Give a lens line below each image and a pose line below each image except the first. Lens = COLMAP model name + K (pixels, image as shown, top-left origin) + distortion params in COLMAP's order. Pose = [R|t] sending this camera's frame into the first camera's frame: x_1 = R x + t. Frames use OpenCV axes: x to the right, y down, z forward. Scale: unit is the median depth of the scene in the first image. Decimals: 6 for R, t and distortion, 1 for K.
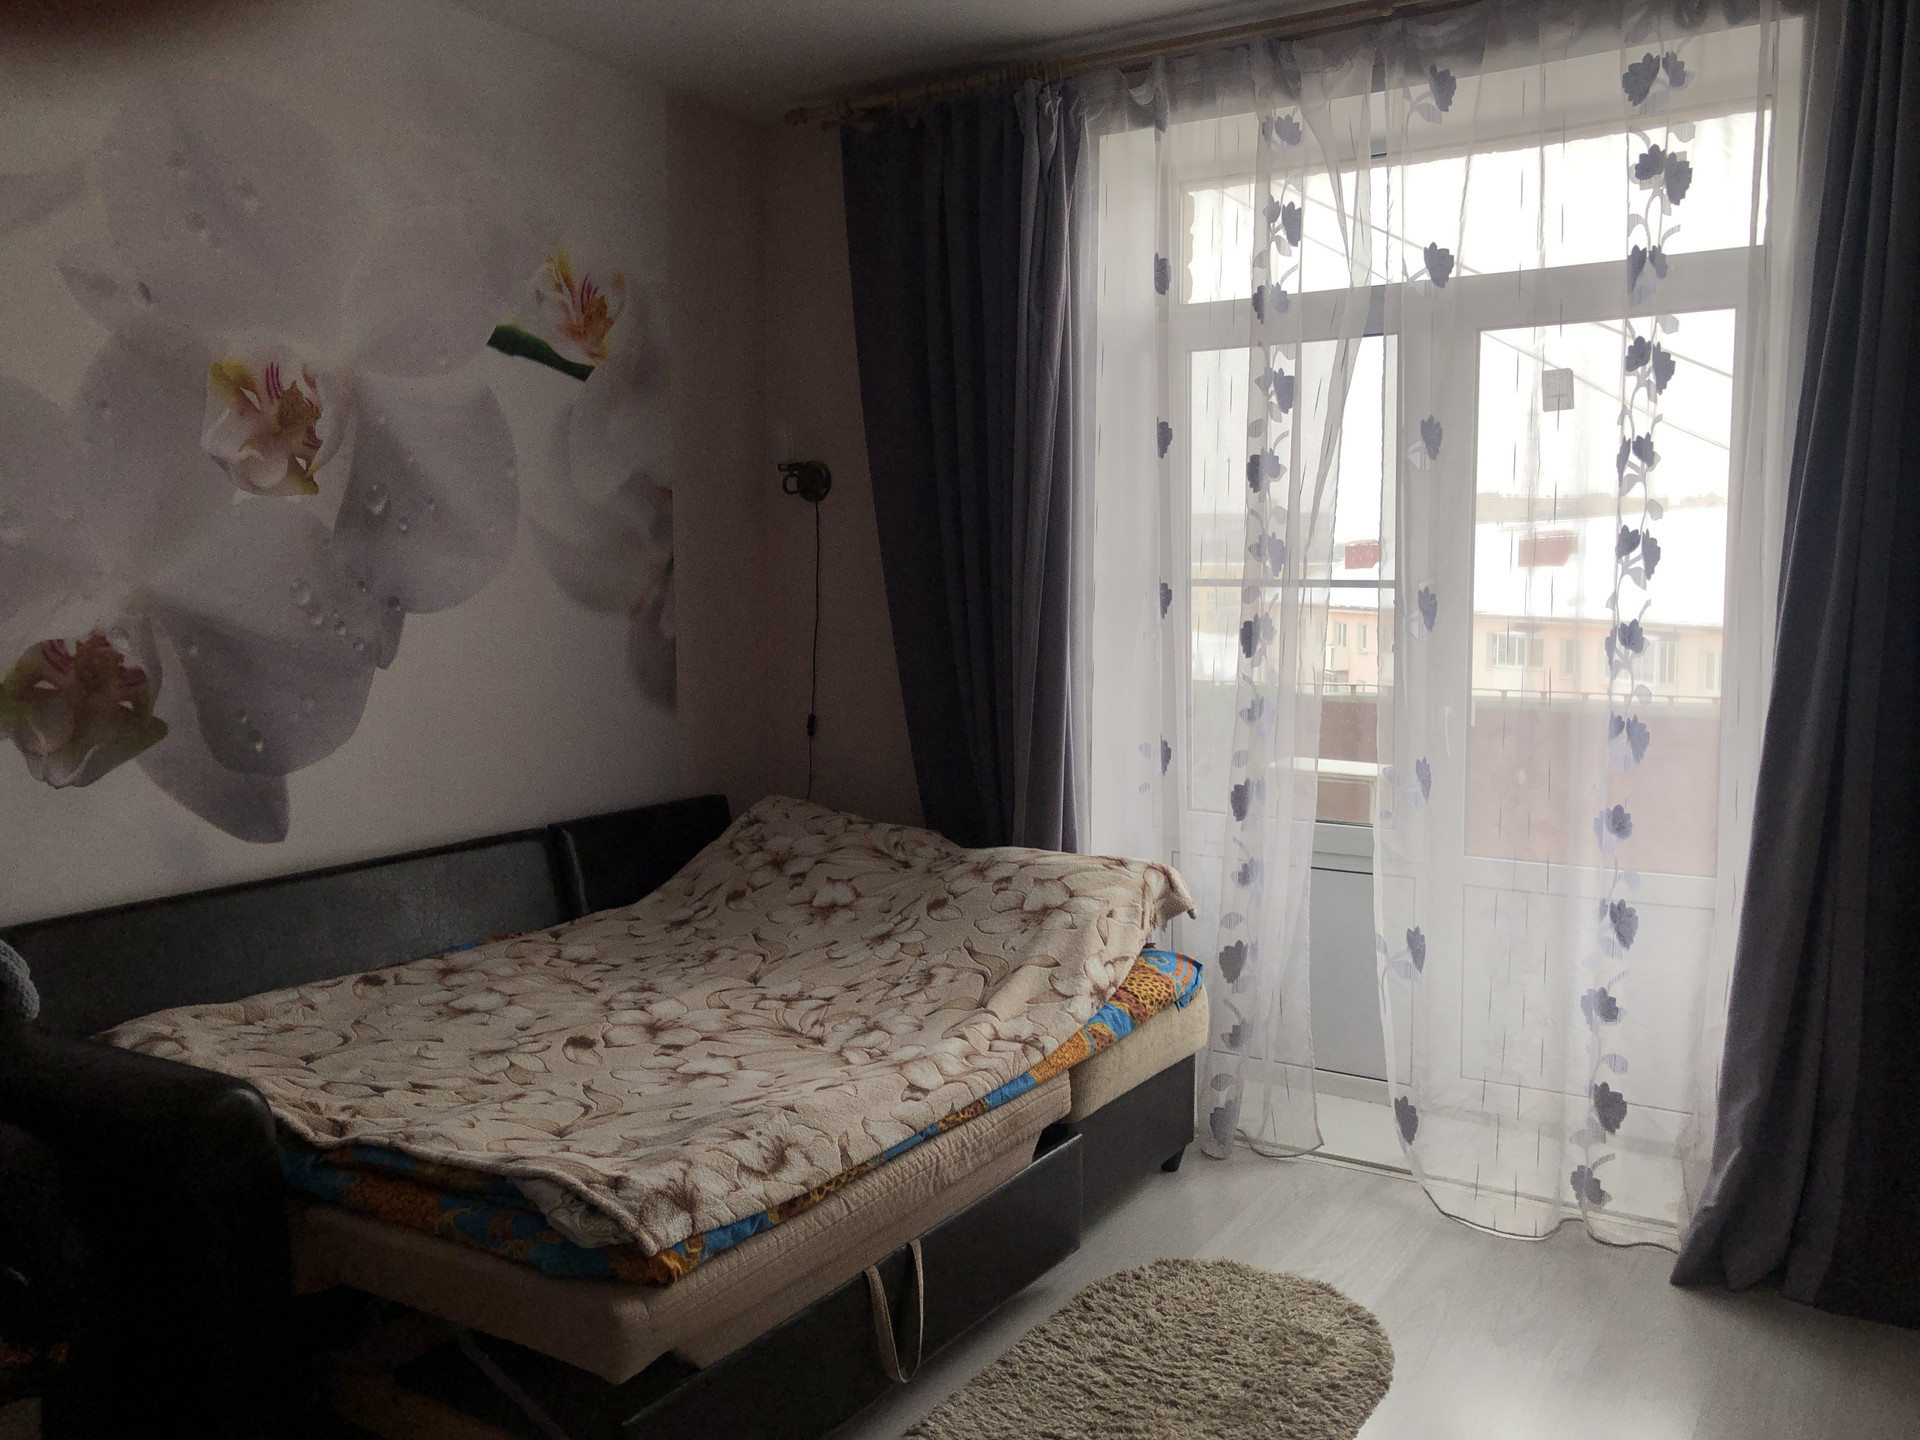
lens RADIAL K [[1602.4, 0, 931.2], [0, 1602.4, 688.8], [0, 0, 1]] dist [0.007304, -0.001153]
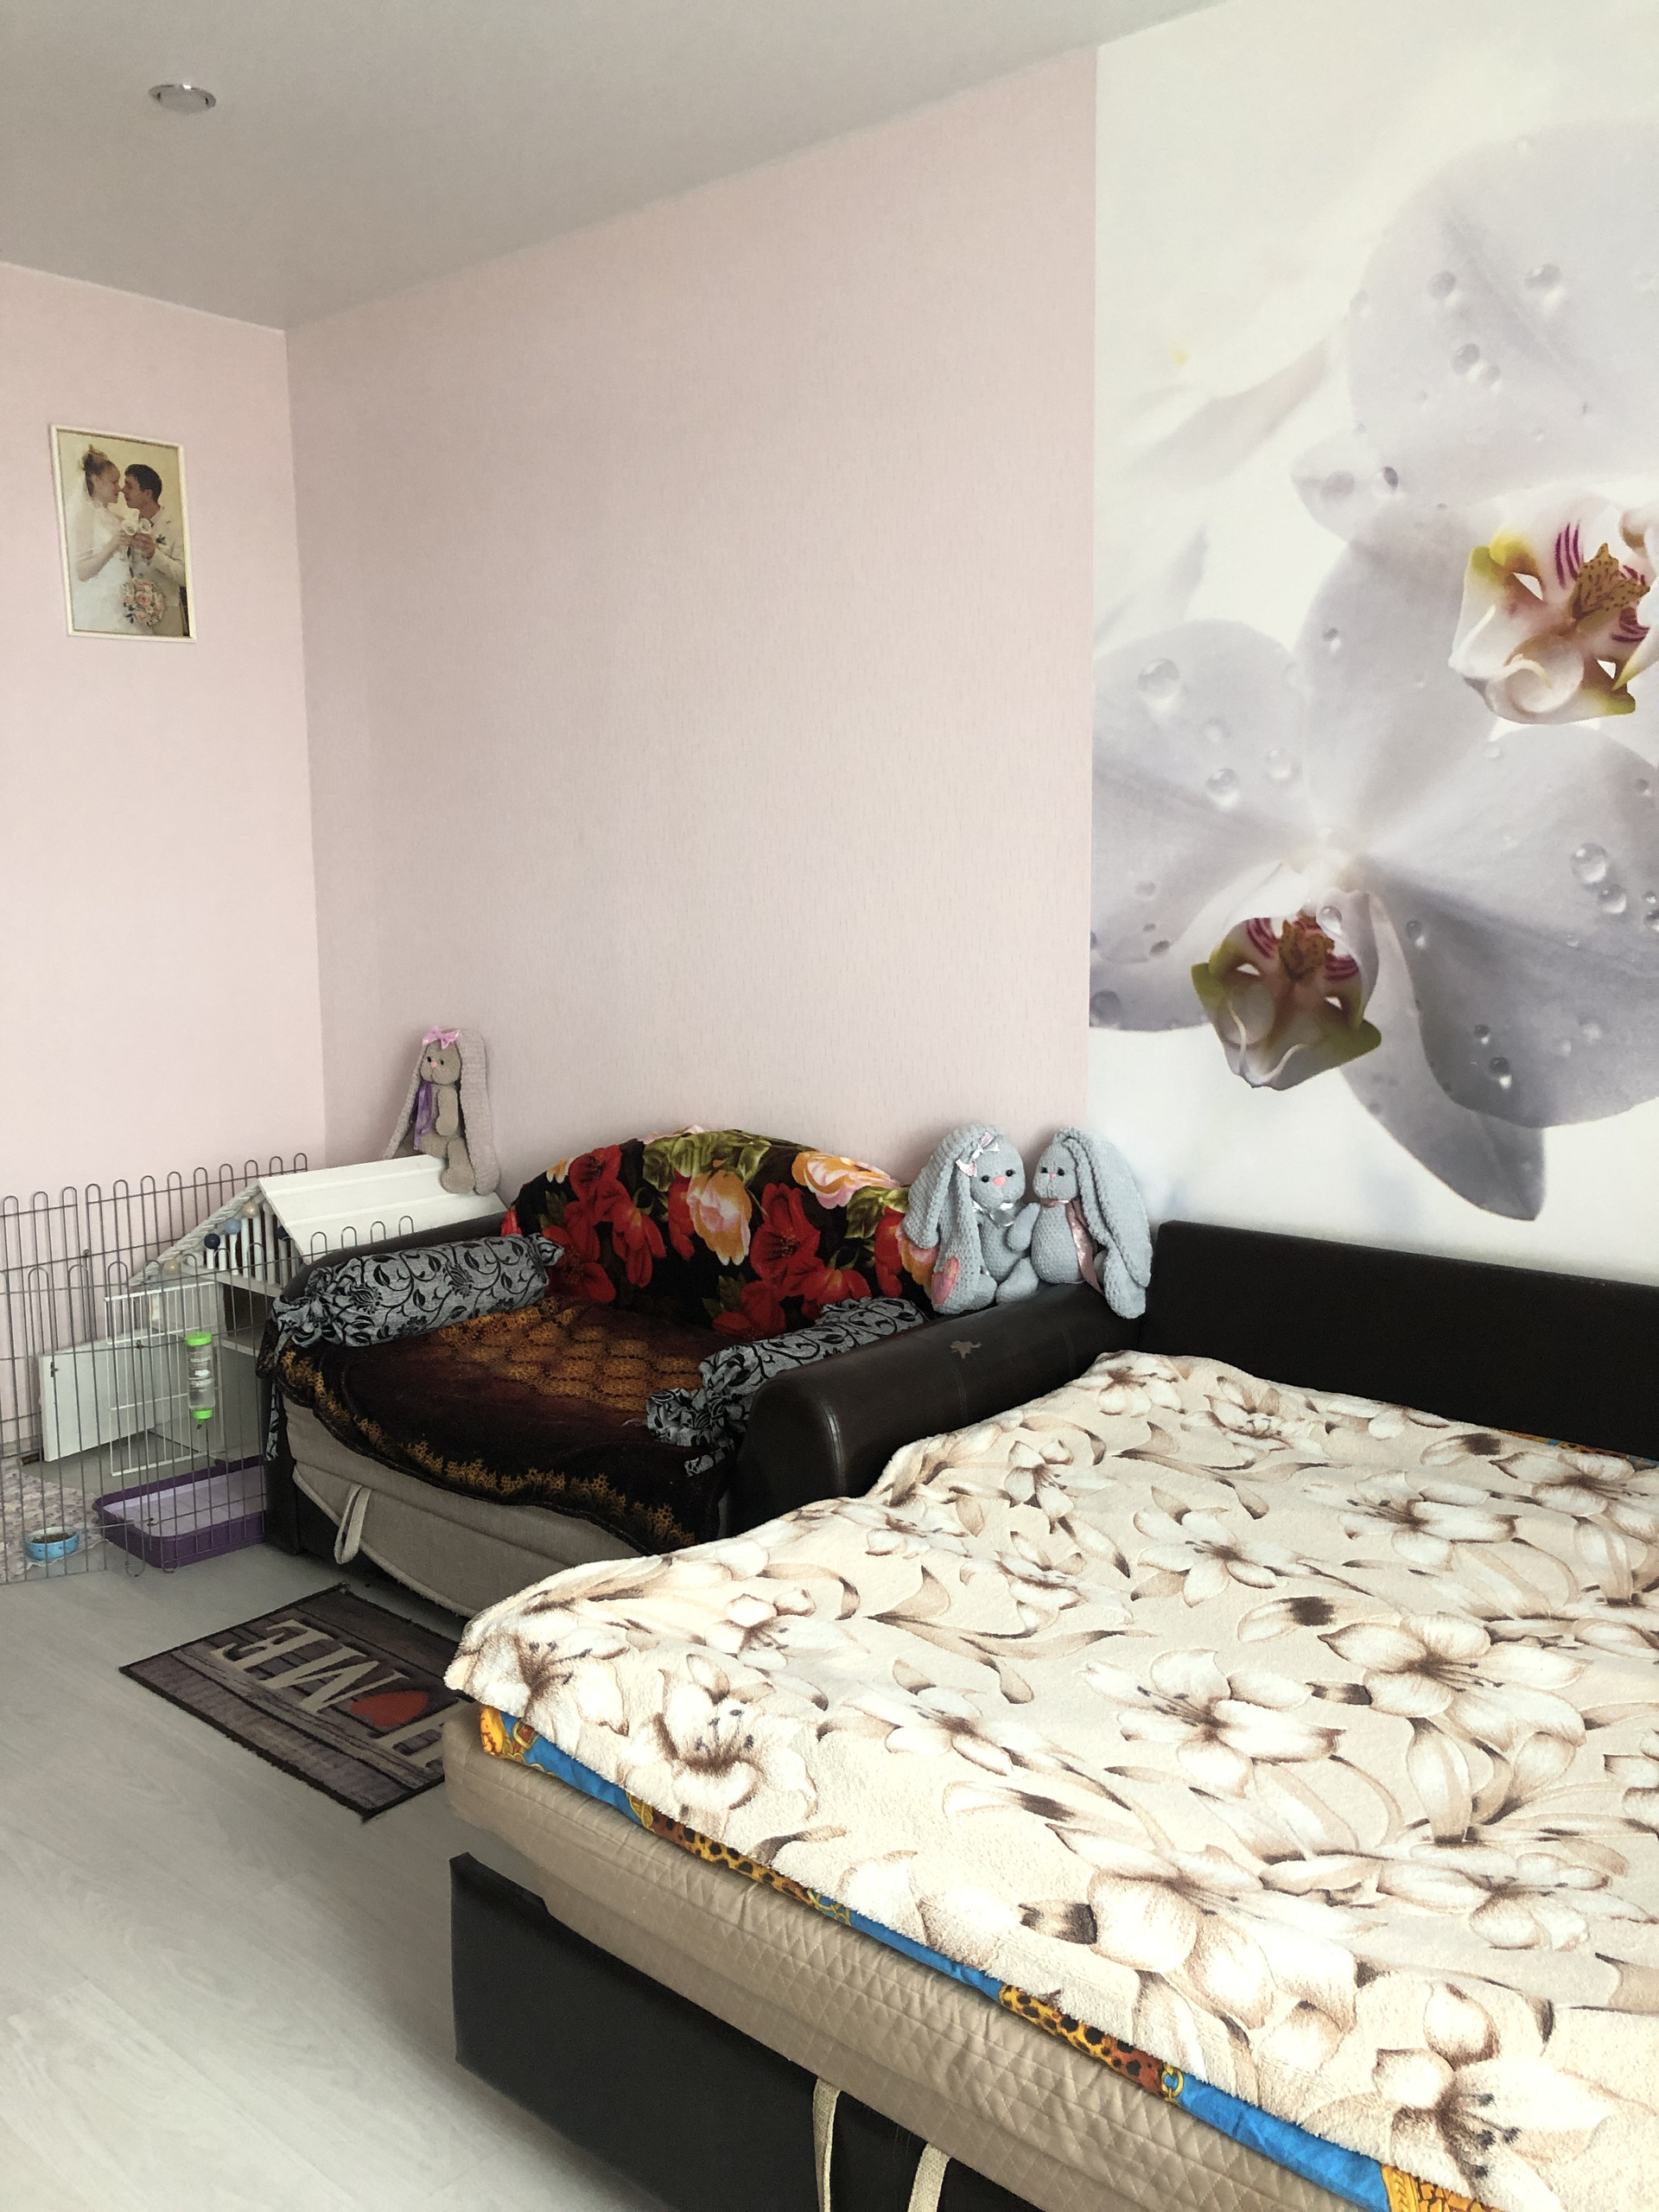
lens RADIAL K [[1770.7, 0, 781.2], [0, 1770.7, 1061.7], [0, 0, 1]] dist [0.003201, 0.002092]
pose [[-0.161177, 0.114658, -0.980243, 0.413067], [-0.056388, 0.990536, 0.125134, -0.053975], [0.985313, 0.075443, -0.153186, 0.817477]]
